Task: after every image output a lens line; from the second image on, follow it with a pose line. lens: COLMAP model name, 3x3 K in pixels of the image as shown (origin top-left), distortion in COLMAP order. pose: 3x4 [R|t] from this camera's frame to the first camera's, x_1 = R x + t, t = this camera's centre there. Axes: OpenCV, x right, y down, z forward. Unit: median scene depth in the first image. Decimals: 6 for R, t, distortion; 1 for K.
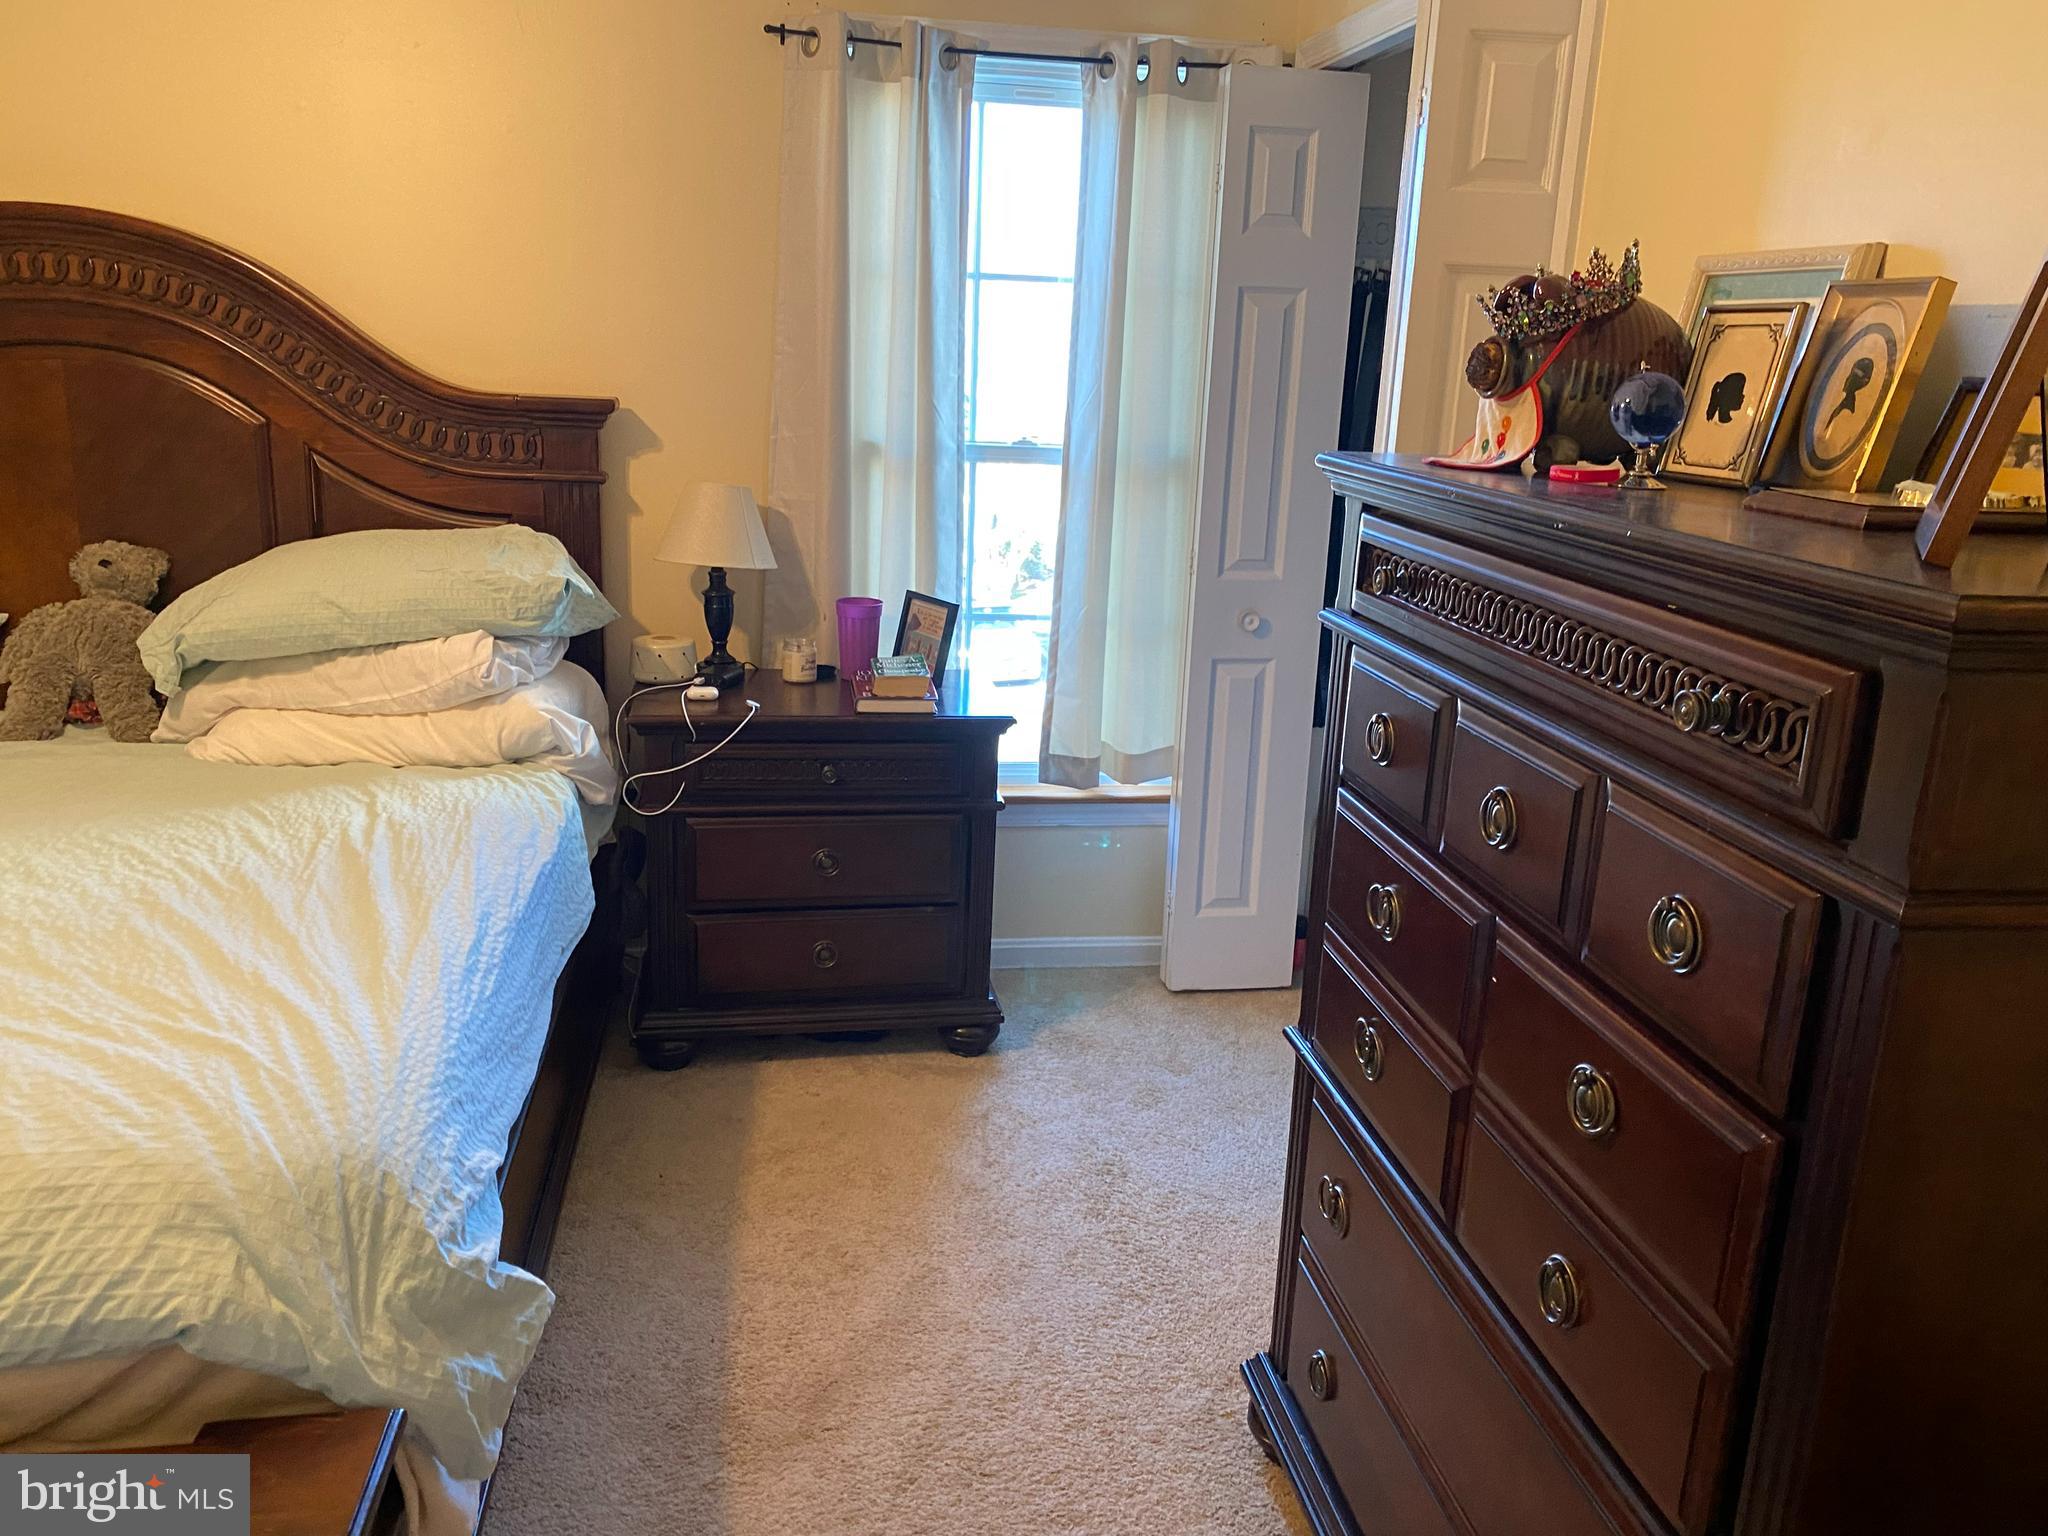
lens RADIAL K [[1575.7, 0, 1026.8], [0, 1575.7, 742.4], [0, 0, 1]] dist [0.015047, -0.006928]
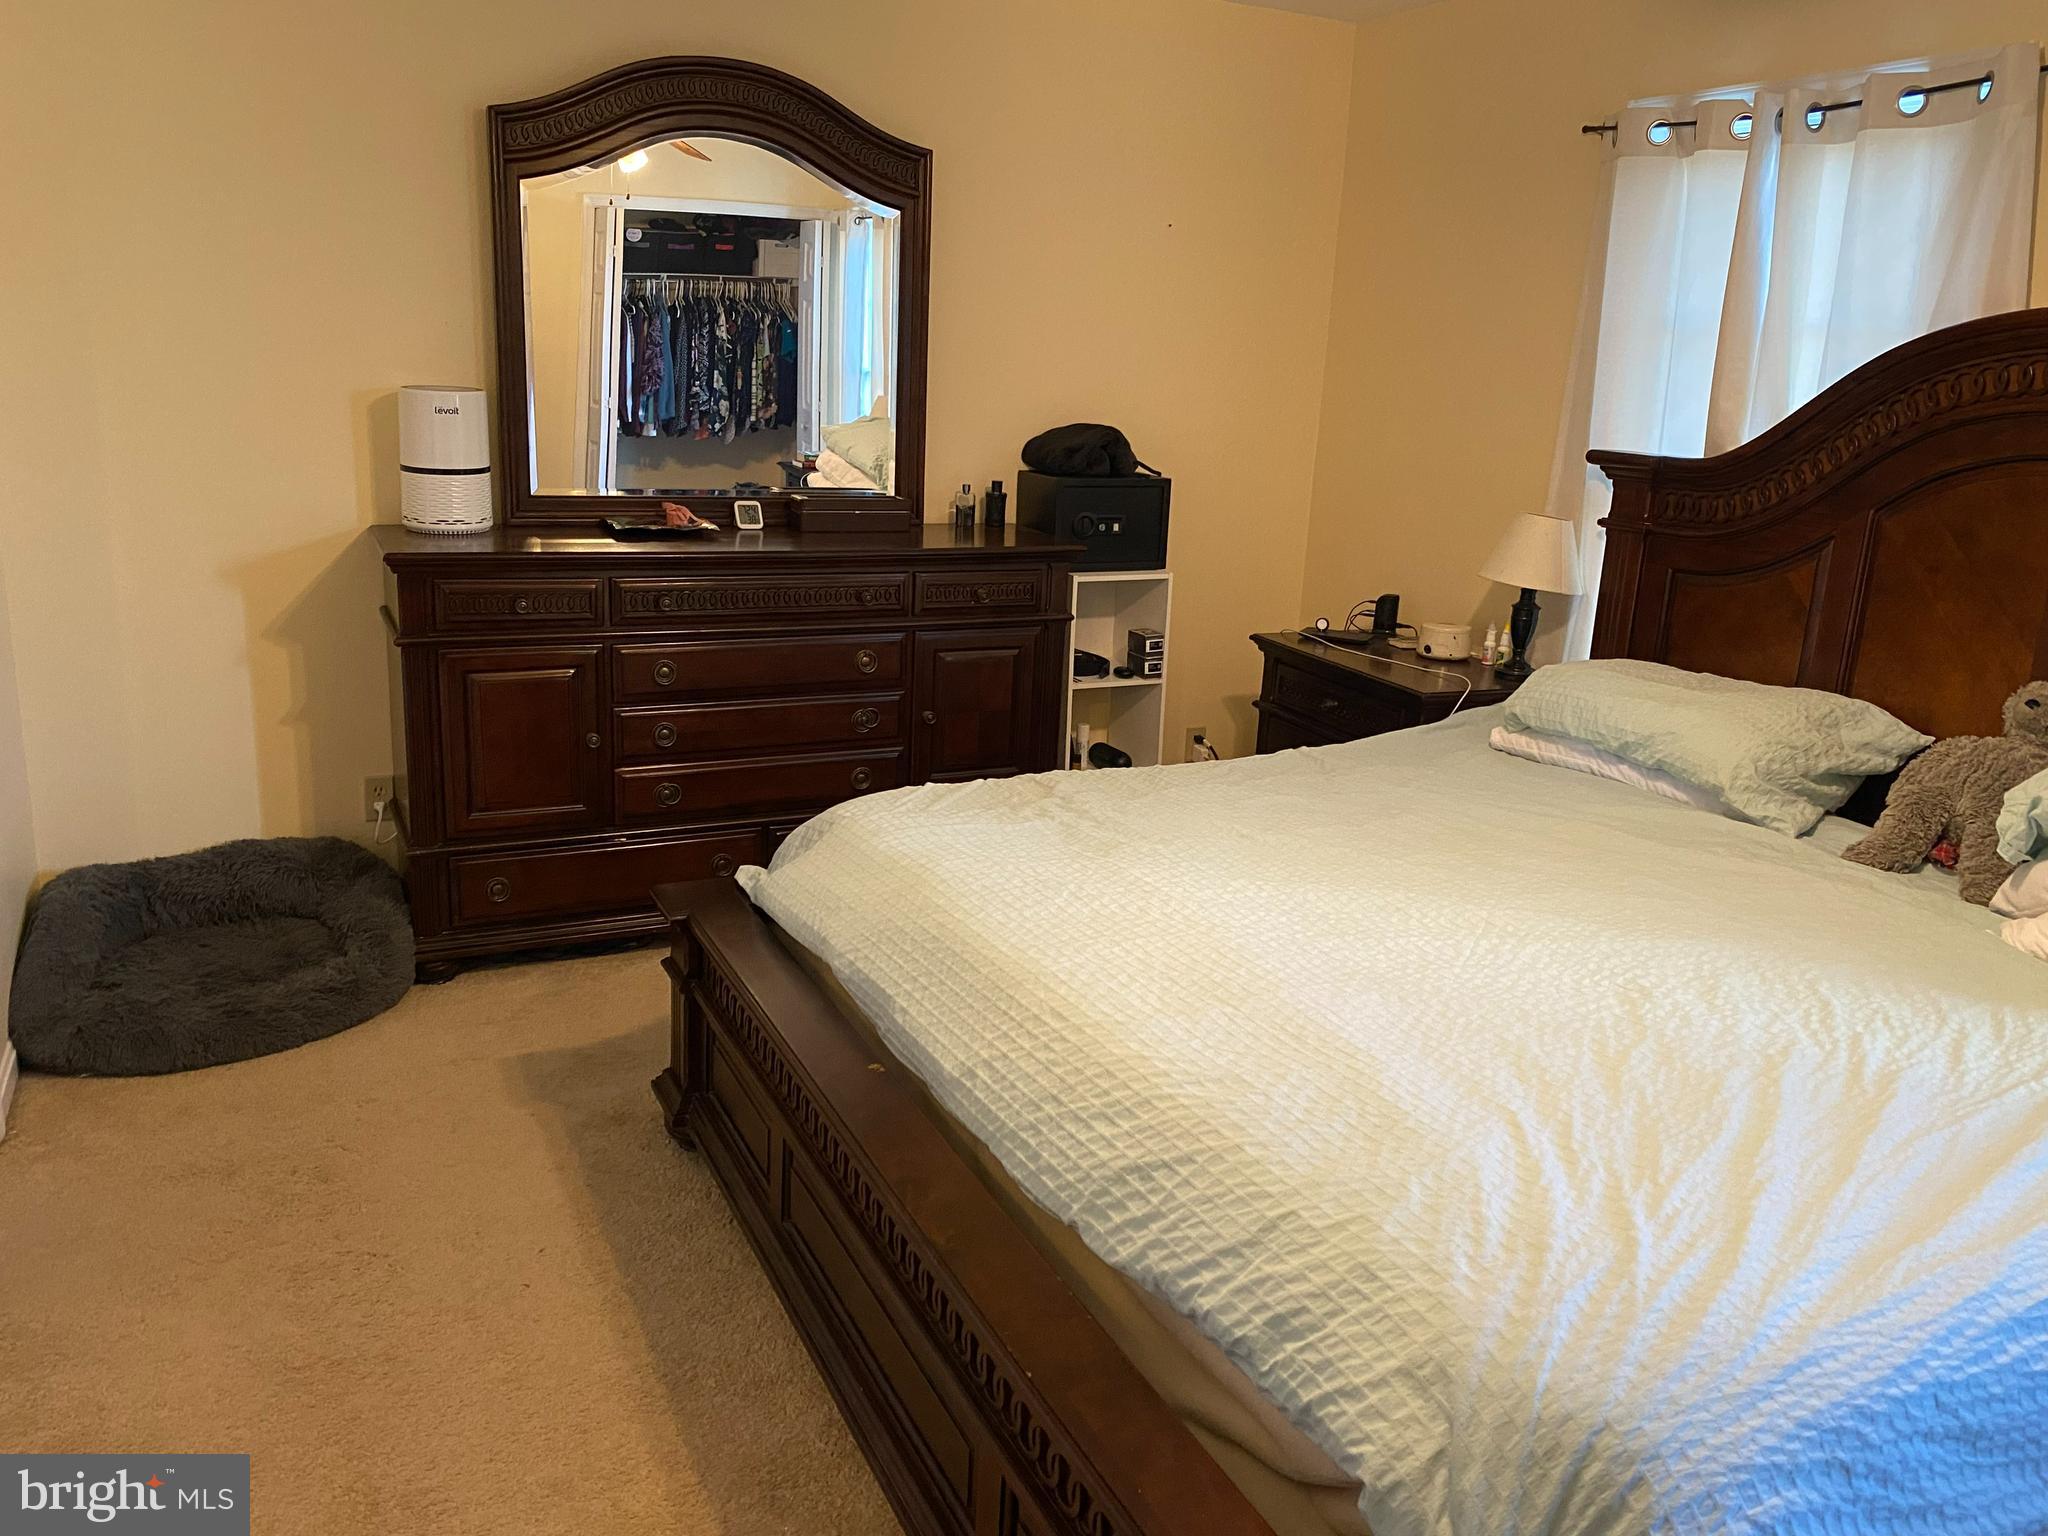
lens RADIAL K [[1559.2, 0, 1024.0], [0, 1559.2, 768.0], [0, 0, 1]] dist [0.008482, -0.005175]
pose [[0.286512, 0.215622, -0.933498, 0.089417], [-0.270854, 0.952828, 0.136956, -0.050358], [0.918994, 0.213602, 0.331399, 0.219241]]
